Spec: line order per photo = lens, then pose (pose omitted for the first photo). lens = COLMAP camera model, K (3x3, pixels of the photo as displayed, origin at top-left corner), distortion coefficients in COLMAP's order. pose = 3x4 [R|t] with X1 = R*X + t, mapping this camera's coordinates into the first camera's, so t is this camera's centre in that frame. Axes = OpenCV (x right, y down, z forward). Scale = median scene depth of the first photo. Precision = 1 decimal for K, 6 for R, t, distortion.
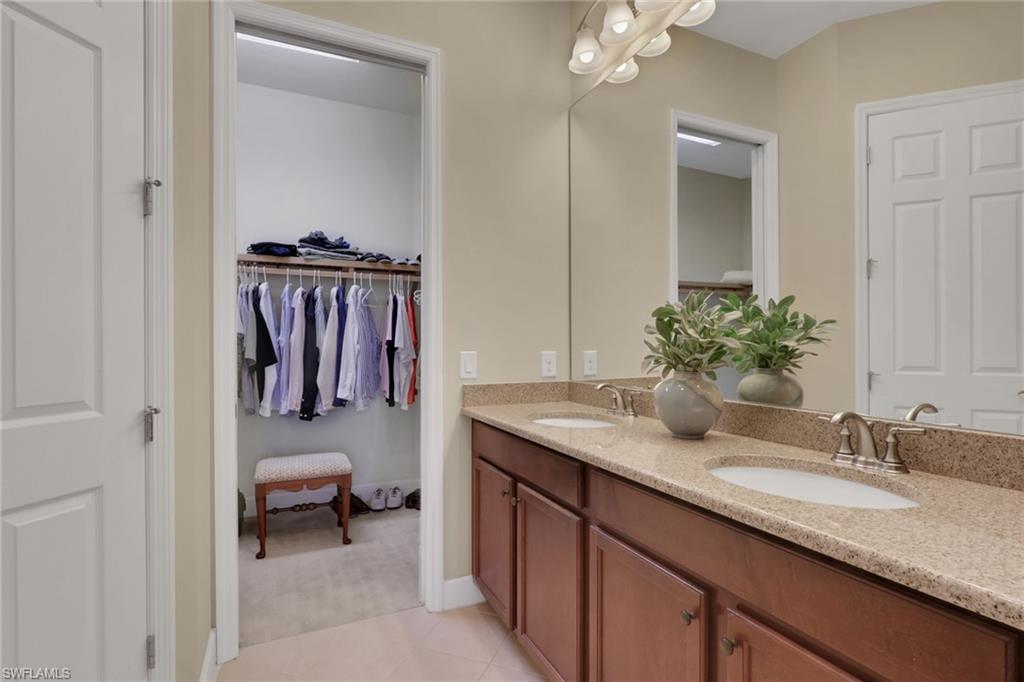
lens RADIAL K [[511.4, 0, 554.8], [0, 511.4, 346.4], [0, 0, 1]] dist [-0.005410, 0.000570]
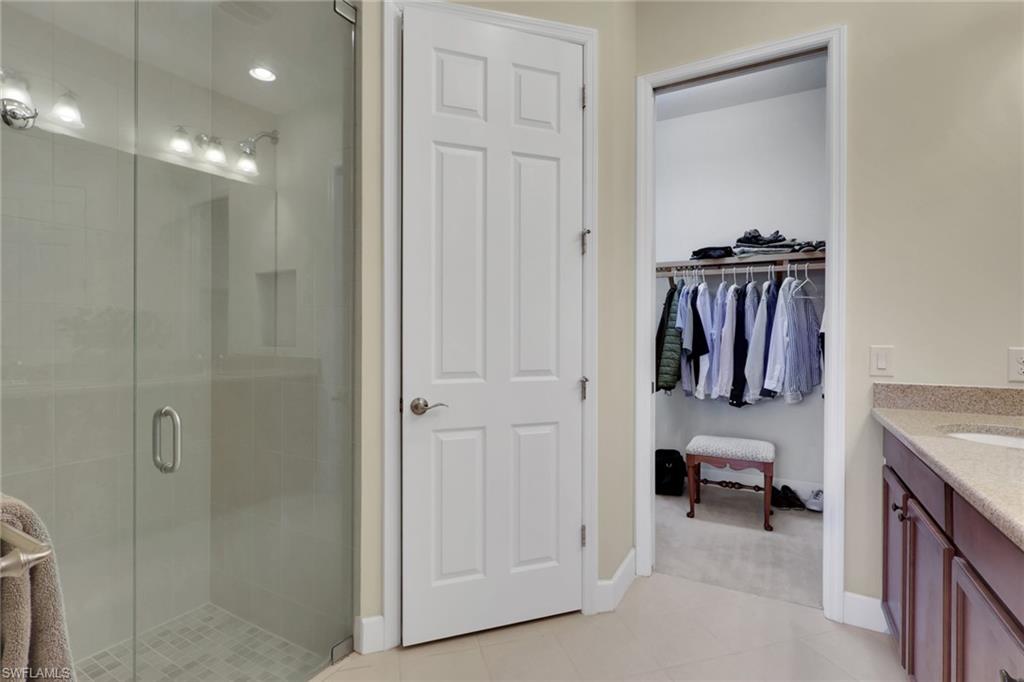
lens RADIAL K [[512.7, 0, 486.8], [0, 512.7, 336.9], [0, 0, 1]] dist [-0.001014, 0.000112]
pose [[0.539254, 0.004003, -0.842134, 0.147319], [-0.006720, 0.999977, 0.000450, -0.000699], [0.842117, 0.005416, 0.539268, -0.036966]]
